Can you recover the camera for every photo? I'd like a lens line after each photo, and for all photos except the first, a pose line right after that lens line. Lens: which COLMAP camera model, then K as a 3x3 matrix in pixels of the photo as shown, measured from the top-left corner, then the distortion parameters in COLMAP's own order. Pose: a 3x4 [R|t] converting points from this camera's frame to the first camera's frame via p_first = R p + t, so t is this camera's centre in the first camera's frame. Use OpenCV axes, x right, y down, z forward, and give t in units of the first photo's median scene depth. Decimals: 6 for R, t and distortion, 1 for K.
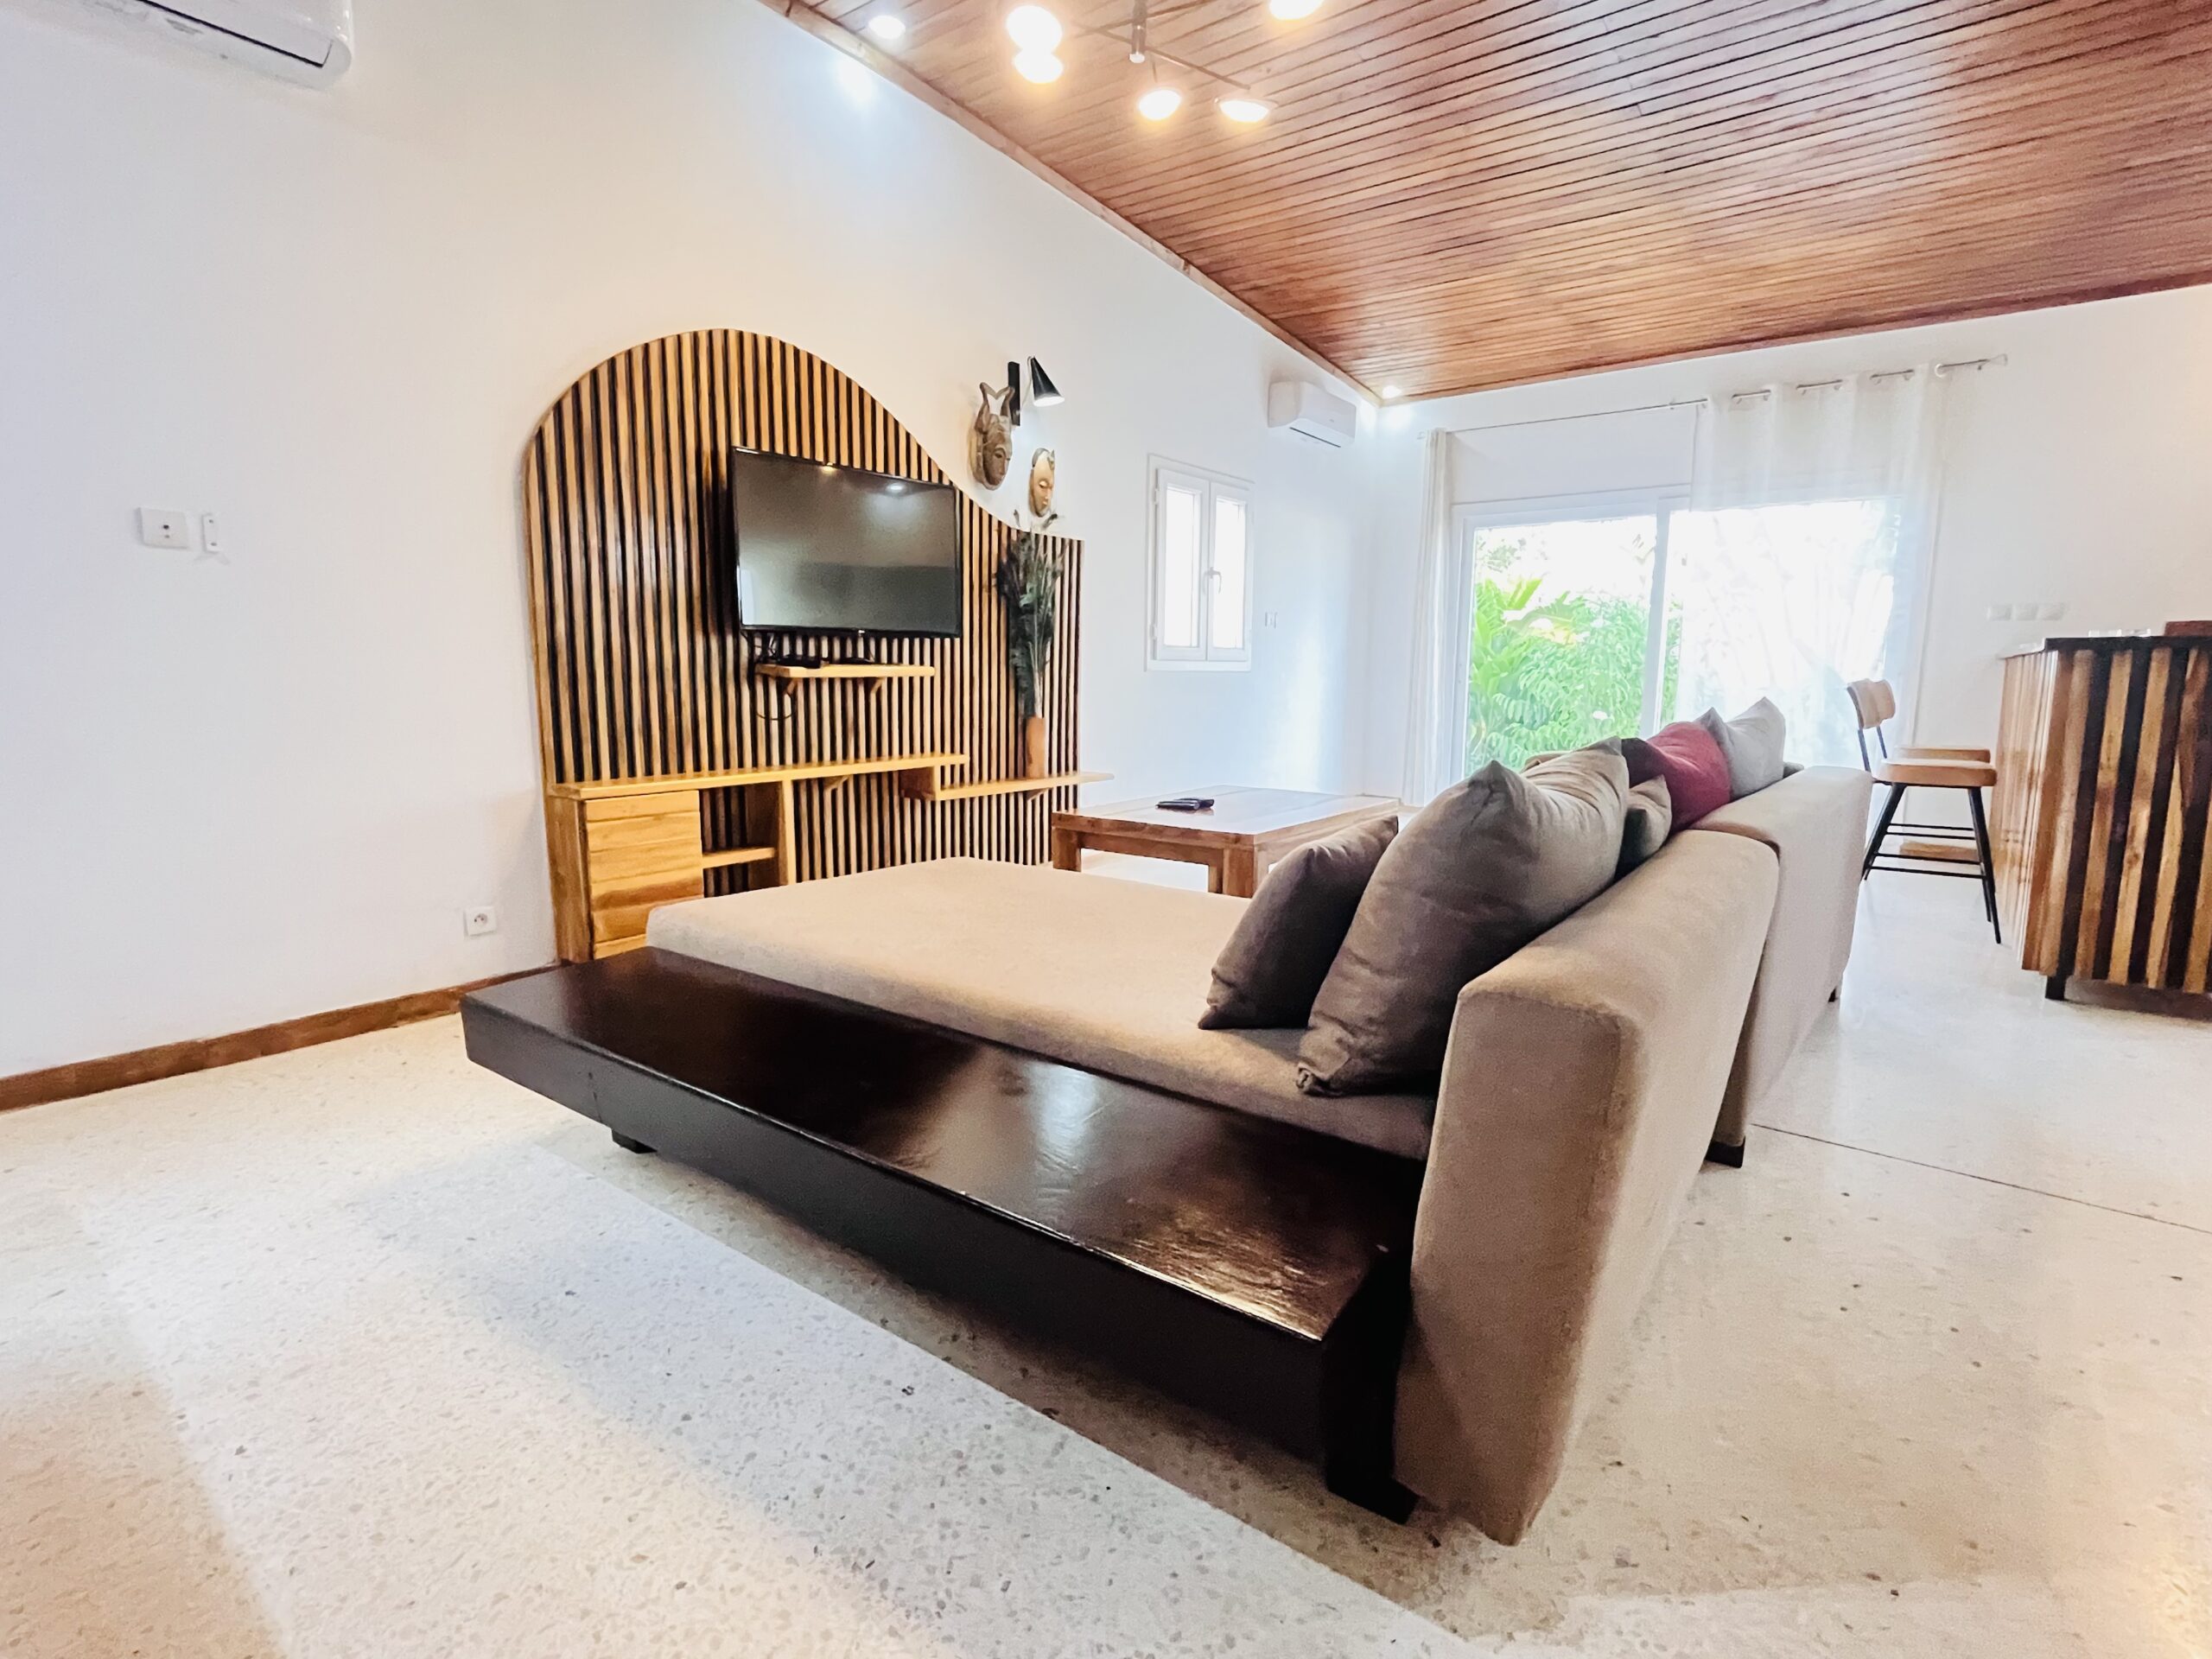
lens RADIAL K [[1077.0, 0, 1102.3], [0, 1077.0, 826.7], [0, 0, 1]] dist [-0.001225, -0.001745]
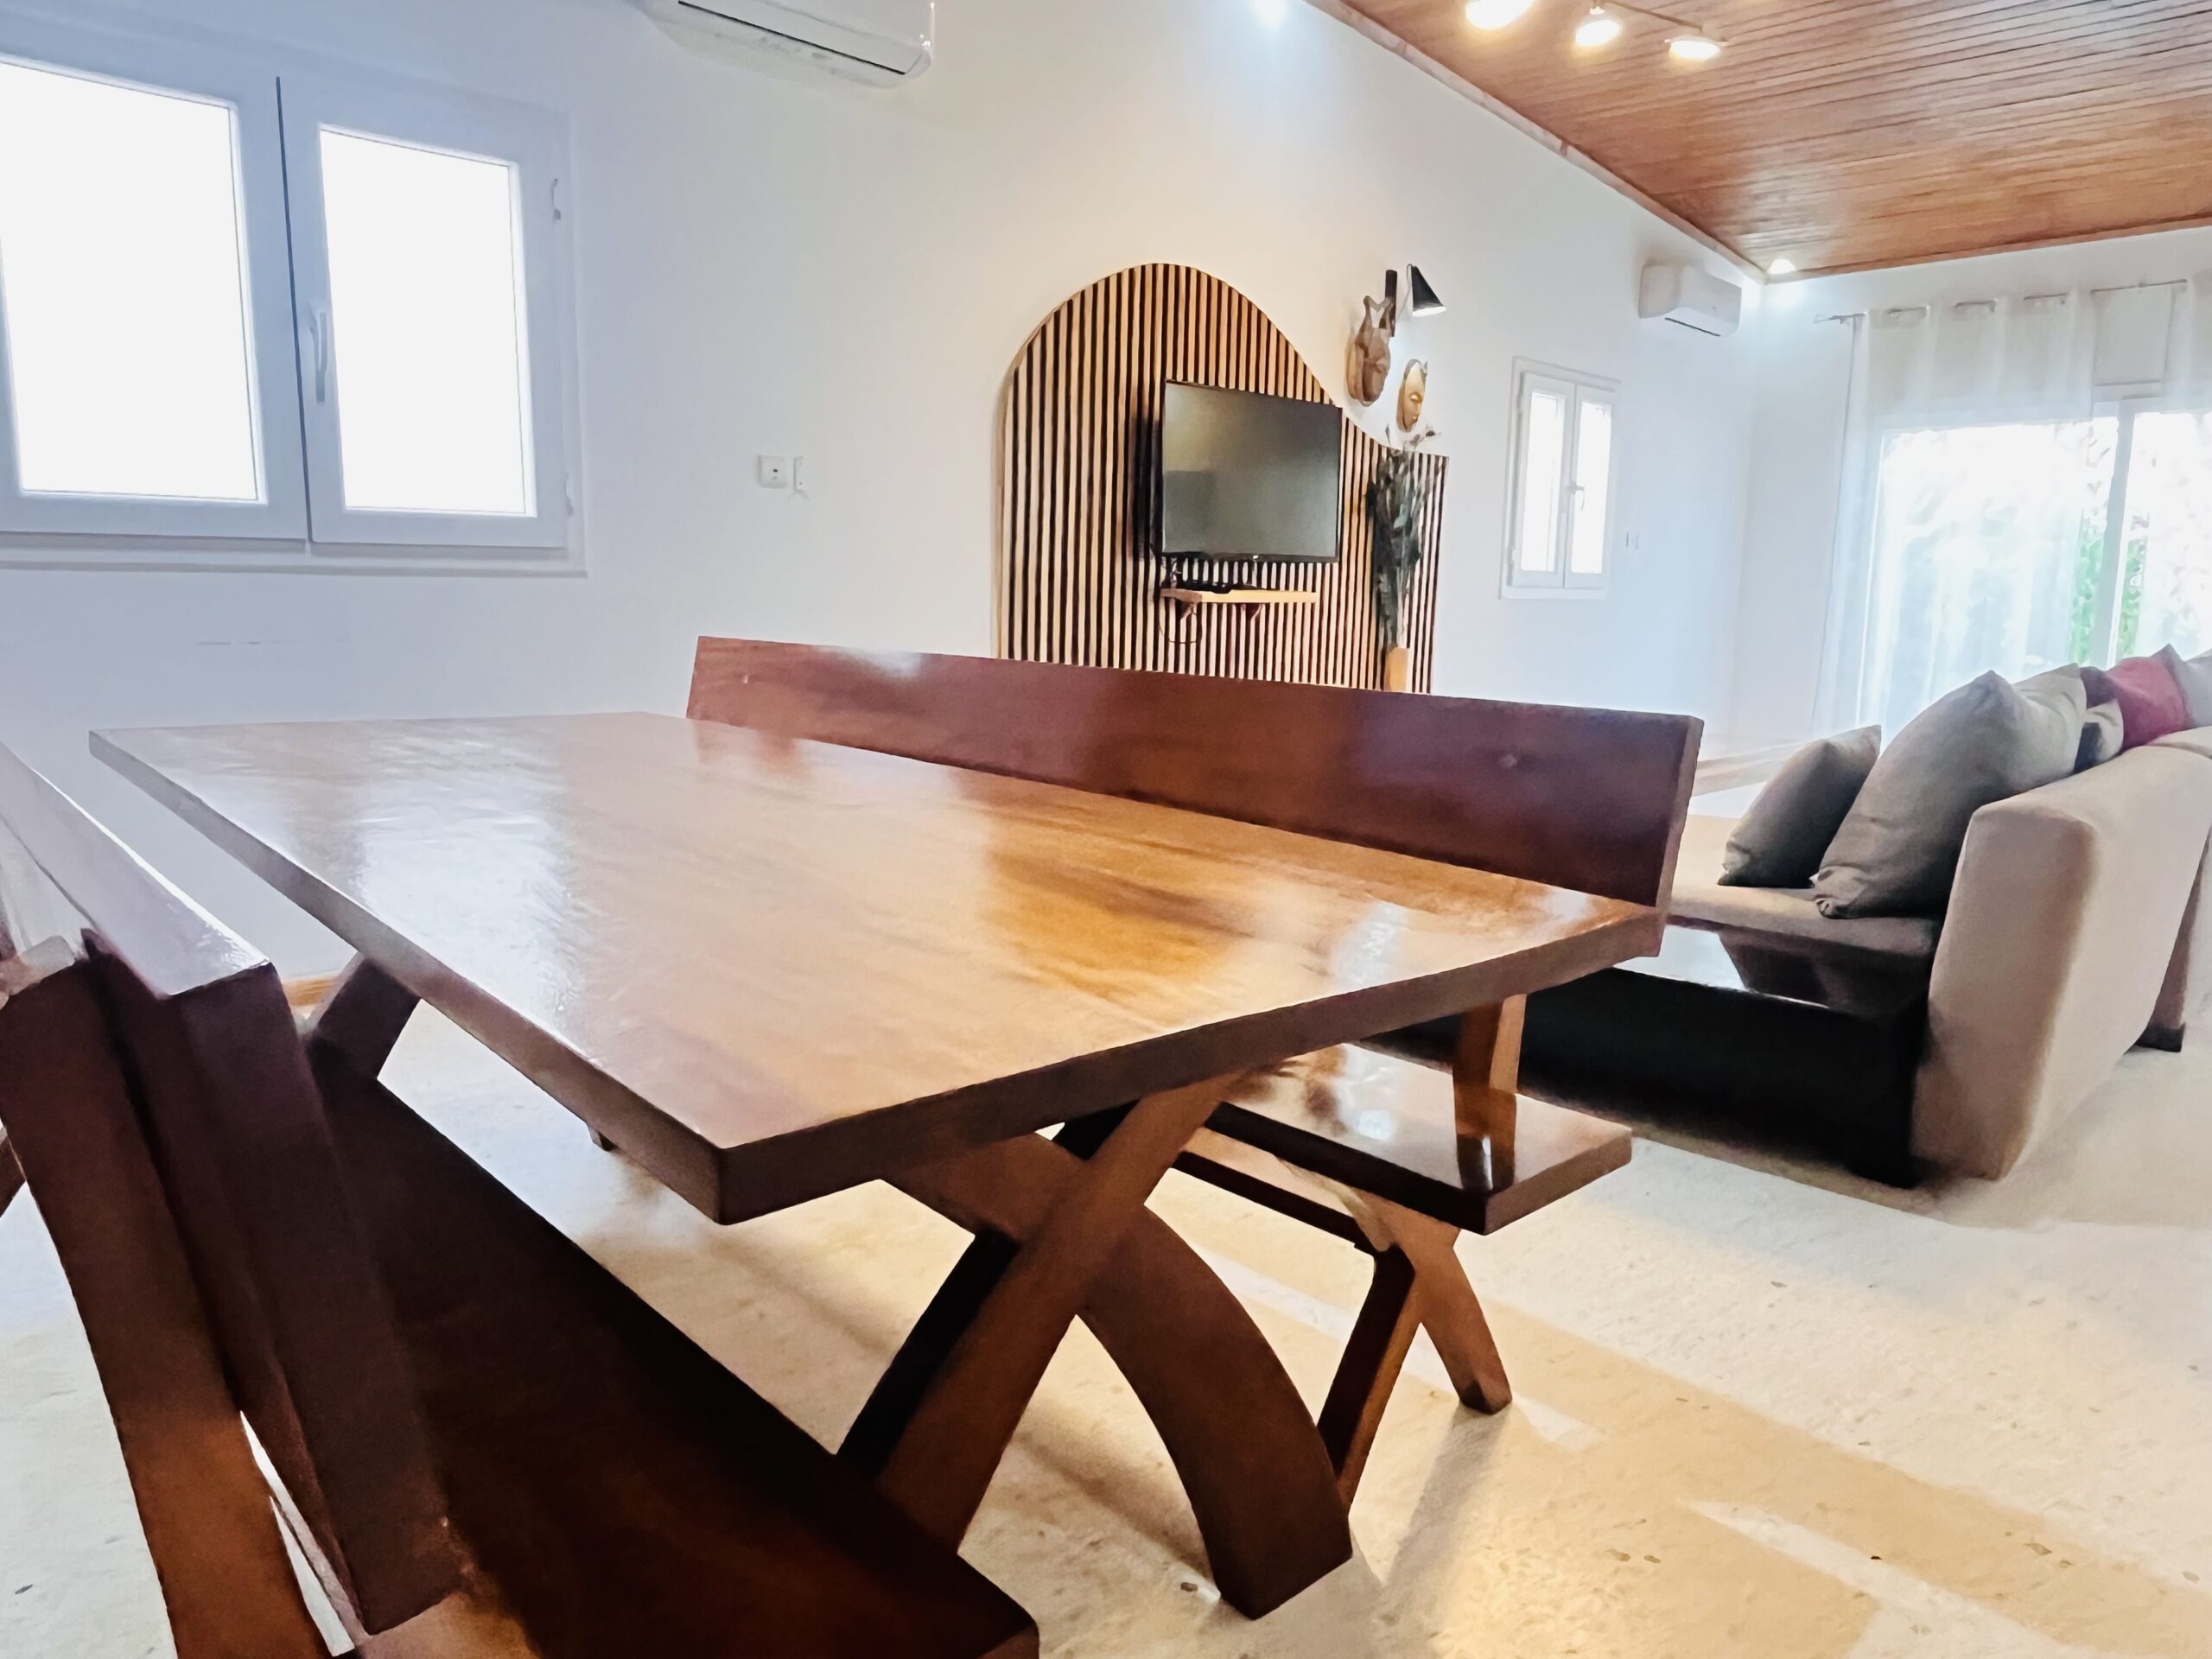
lens RADIAL K [[1481.4, 0, 1110.9], [0, 1481.4, 810.1], [0, 0, 1]] dist [0.007717, -0.008022]
pose [[0.993091, 0.028380, -0.113865, -0.224688], [-0.028140, 0.999597, 0.003716, 0.059200], [0.113924, -0.000486, 0.993489, -0.433092]]
